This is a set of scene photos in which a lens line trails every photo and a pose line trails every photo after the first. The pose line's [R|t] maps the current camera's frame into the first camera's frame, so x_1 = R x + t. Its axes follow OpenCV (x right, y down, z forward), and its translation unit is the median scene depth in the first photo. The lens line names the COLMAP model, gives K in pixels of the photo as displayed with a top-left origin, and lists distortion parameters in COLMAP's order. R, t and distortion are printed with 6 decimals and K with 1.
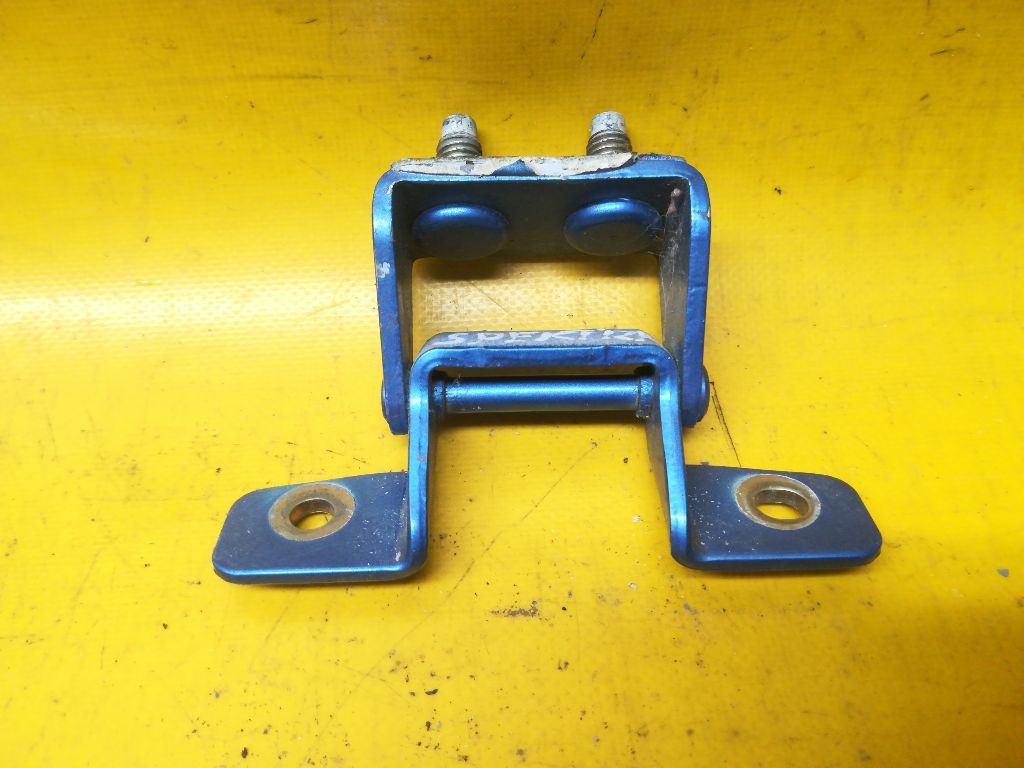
lens RADIAL K [[820.4, 0, 517.6], [0, 820.4, 371.1], [0, 0, 1]] dist [0.041662, -0.099867]
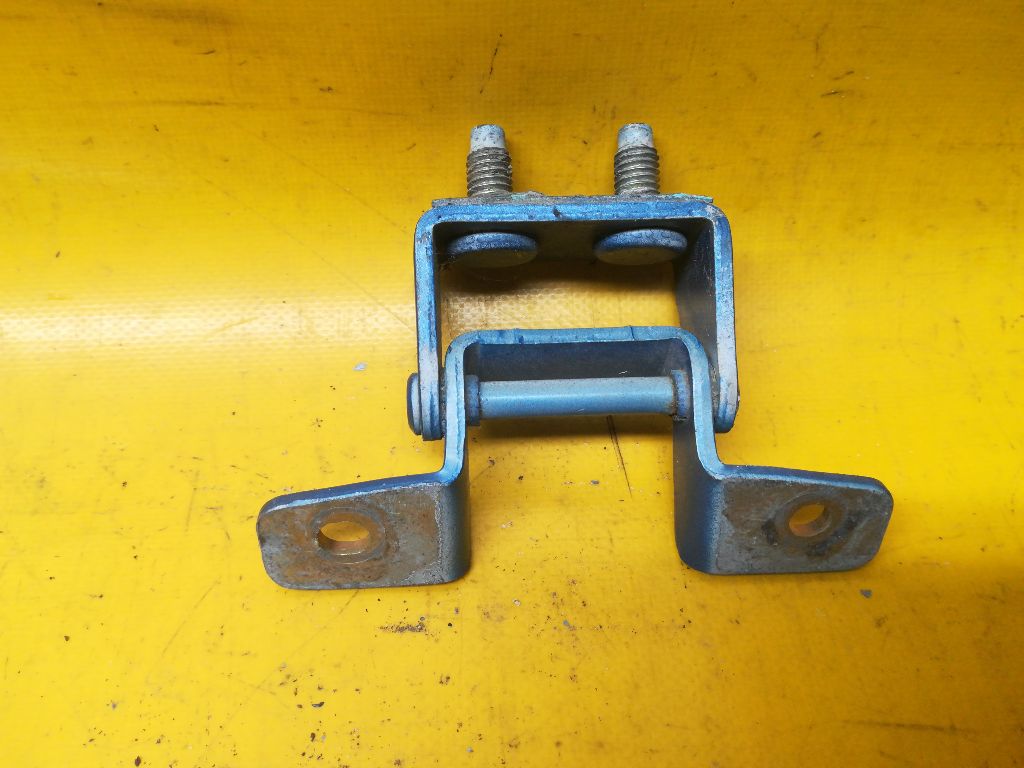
lens RADIAL K [[816.2, 0, 516.6], [0, 816.2, 369.7], [0, 0, 1]] dist [0.028327, -0.071392]
pose [[0.999448, 0.016484, 0.028839, 0.096437], [-0.017791, 0.998797, 0.045693, -0.079574], [-0.028051, -0.046180, 0.998539, -0.032808]]
